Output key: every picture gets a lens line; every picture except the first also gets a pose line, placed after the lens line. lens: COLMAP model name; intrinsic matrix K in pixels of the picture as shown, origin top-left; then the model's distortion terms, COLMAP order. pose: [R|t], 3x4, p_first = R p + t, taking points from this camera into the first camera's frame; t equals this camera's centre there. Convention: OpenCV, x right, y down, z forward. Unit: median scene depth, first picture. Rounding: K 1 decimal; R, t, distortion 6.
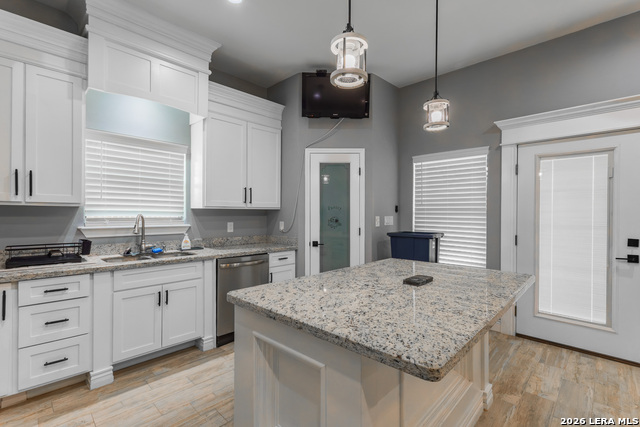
lens RADIAL K [[295.2, 0, 316.0], [0, 295.2, 212.2], [0, 0, 1]] dist [0.002236, 0.002031]
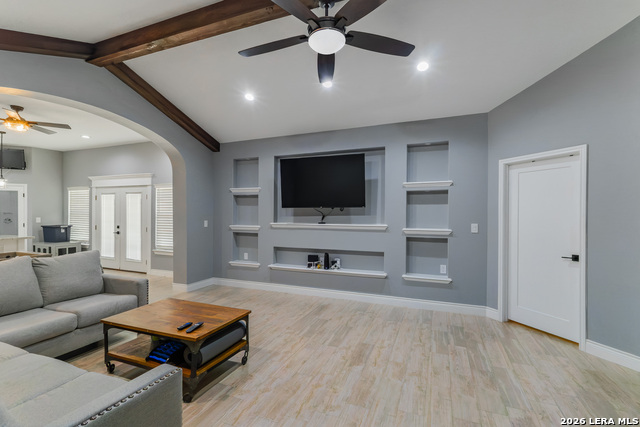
lens RADIAL K [[295.2, 0, 323.6], [0, 295.2, 215.0], [0, 0, 1]] dist [0.002236, 0.002031]
pose [[0.925142, -0.002786, 0.379611, 1.538658], [-0.004518, 0.999821, 0.018348, -0.060689], [-0.379594, -0.018690, 0.924964, -1.991226]]
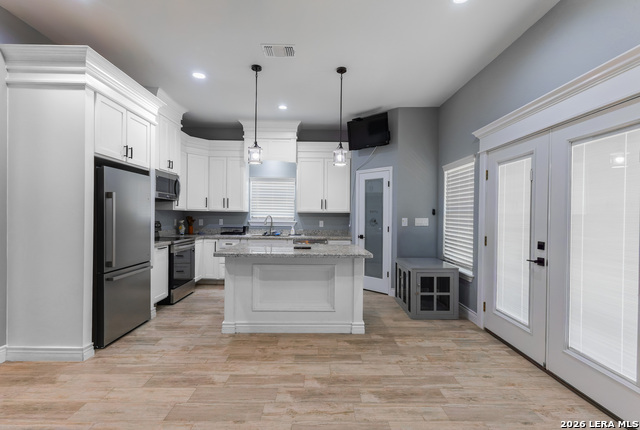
lens RADIAL K [[295.2, 0, 321.7], [0, 295.2, 219.4], [0, 0, 1]] dist [0.002236, 0.002031]
pose [[0.709616, 0.013143, -0.704466, 1.056625], [-0.003740, 0.999882, 0.014887, 0.002525], [0.704578, -0.007930, 0.709582, -0.190258]]
